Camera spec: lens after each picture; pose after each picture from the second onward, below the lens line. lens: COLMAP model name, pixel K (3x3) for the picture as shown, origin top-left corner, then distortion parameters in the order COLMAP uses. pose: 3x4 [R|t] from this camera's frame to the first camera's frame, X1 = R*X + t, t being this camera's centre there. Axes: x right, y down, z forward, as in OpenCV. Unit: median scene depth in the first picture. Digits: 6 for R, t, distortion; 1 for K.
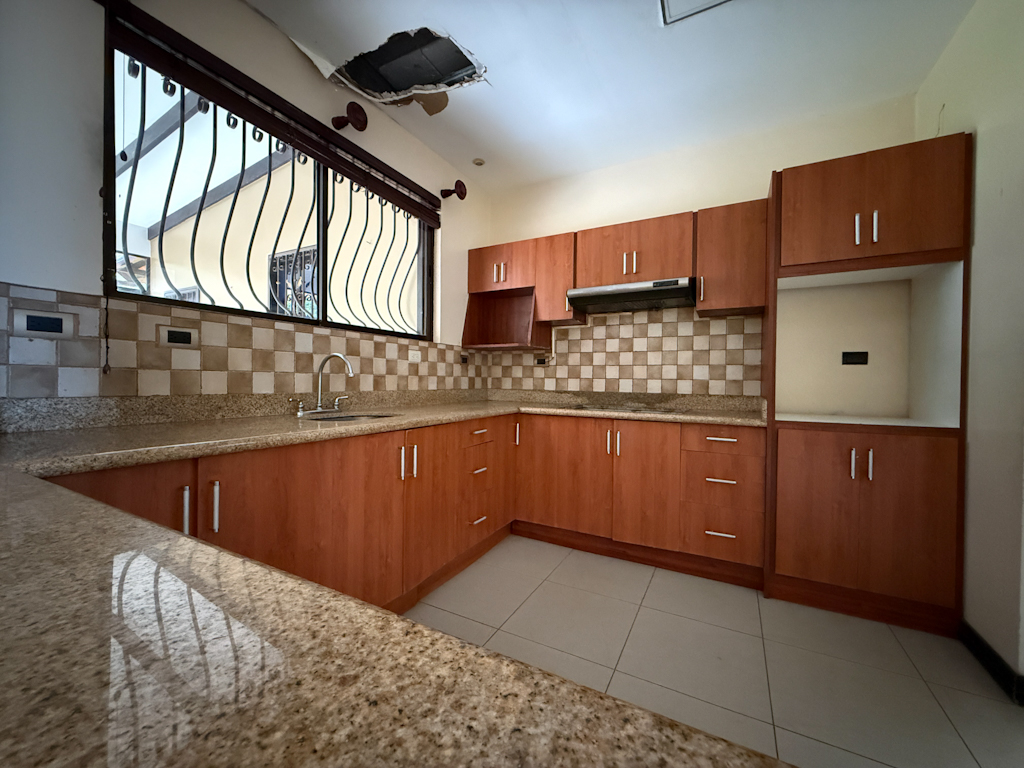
lens RADIAL K [[409.3, 0, 509.3], [0, 409.3, 383.6], [0, 0, 1]] dist [-0.000143, 0.000097]
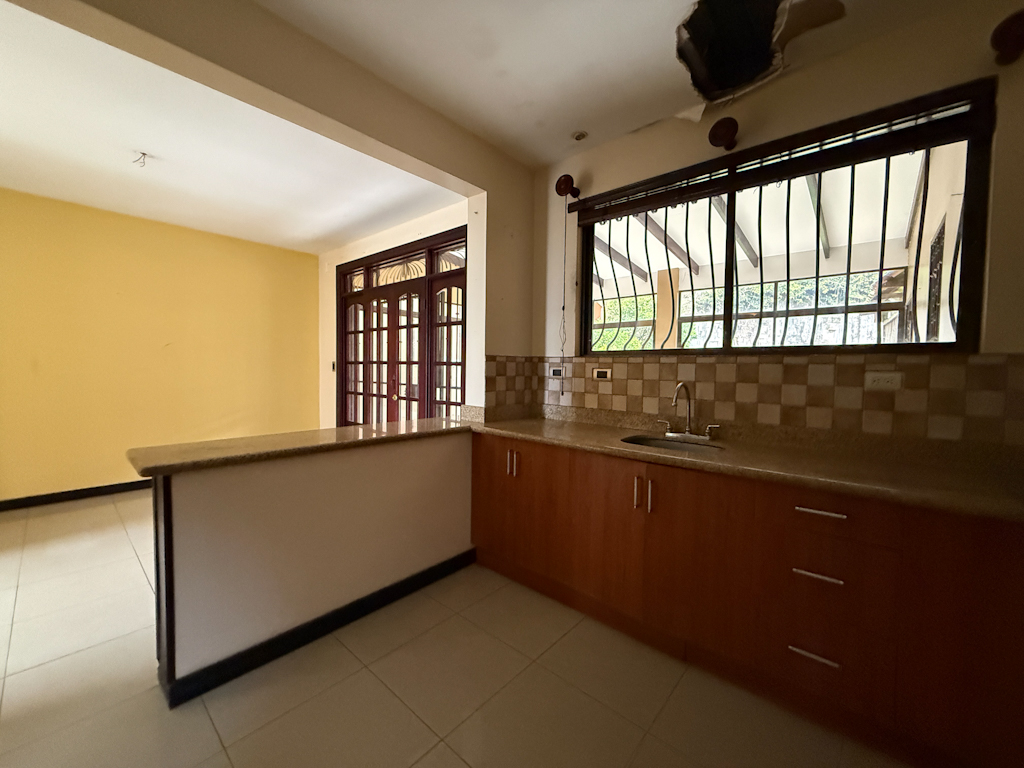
lens RADIAL K [[407.6, 0, 508.9], [0, 407.6, 383.4], [0, 0, 1]] dist [-0.000714, -0.000110]
pose [[-0.227638, 0.025277, -0.973418, 0.512449], [-0.022626, 0.999256, 0.031240, -0.068399], [0.973483, 0.029136, -0.226896, 0.569363]]
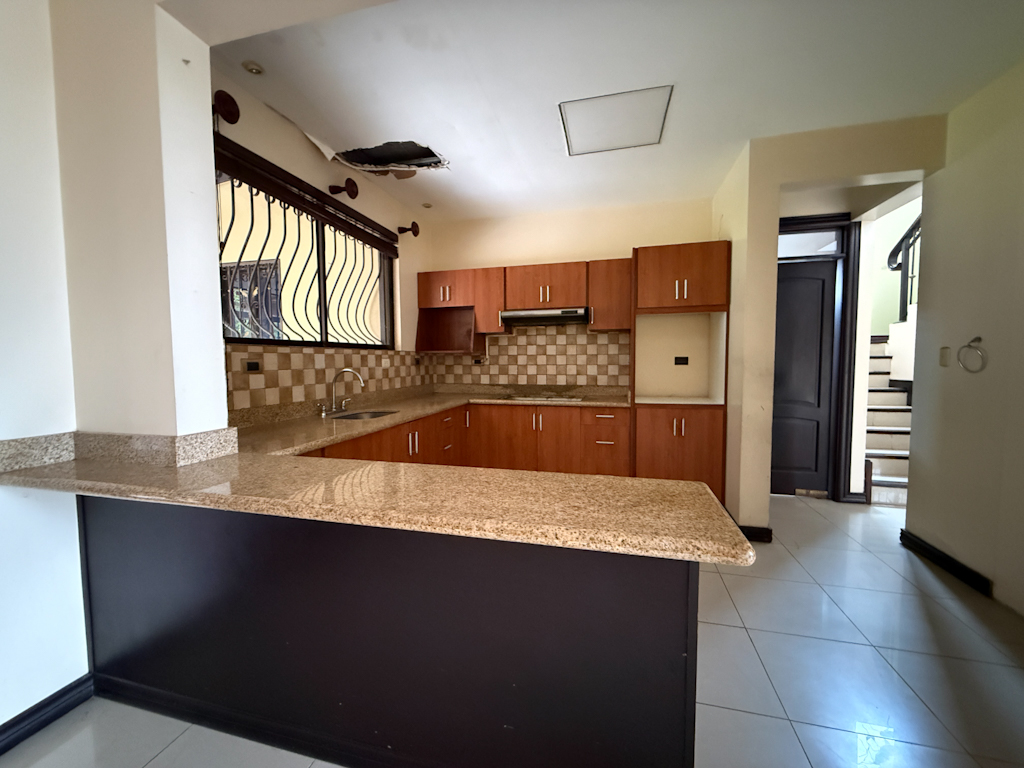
lens RADIAL K [[407.6, 0, 508.9], [0, 407.6, 383.4], [0, 0, 1]] dist [-0.000714, -0.000110]
pose [[0.970858, -0.032809, 0.237397, -0.159768], [0.020518, 0.998327, 0.054062, -0.063549], [-0.238774, -0.047616, 0.969907, -0.327116]]
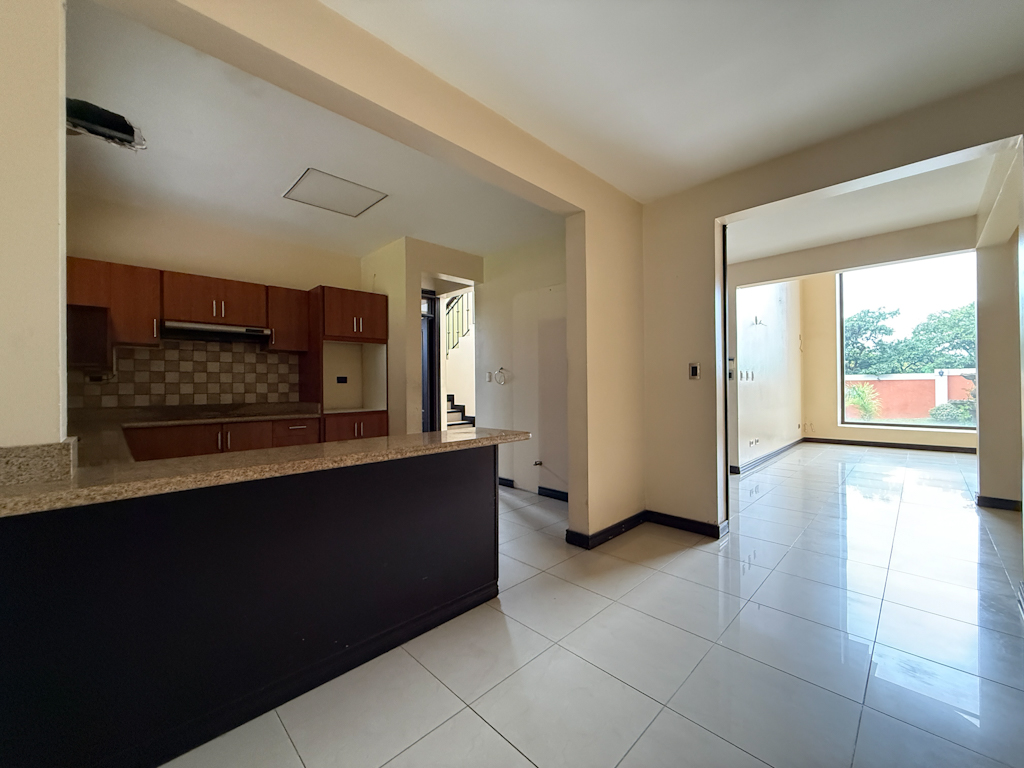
lens RADIAL K [[407.6, 0, 508.9], [0, 407.6, 383.4], [0, 0, 1]] dist [-0.000714, -0.000110]
pose [[0.294253, -0.010237, 0.955673, -0.683828], [0.018802, 0.999811, 0.004920, -0.034262], [-0.955543, 0.016521, 0.294390, -0.297899]]
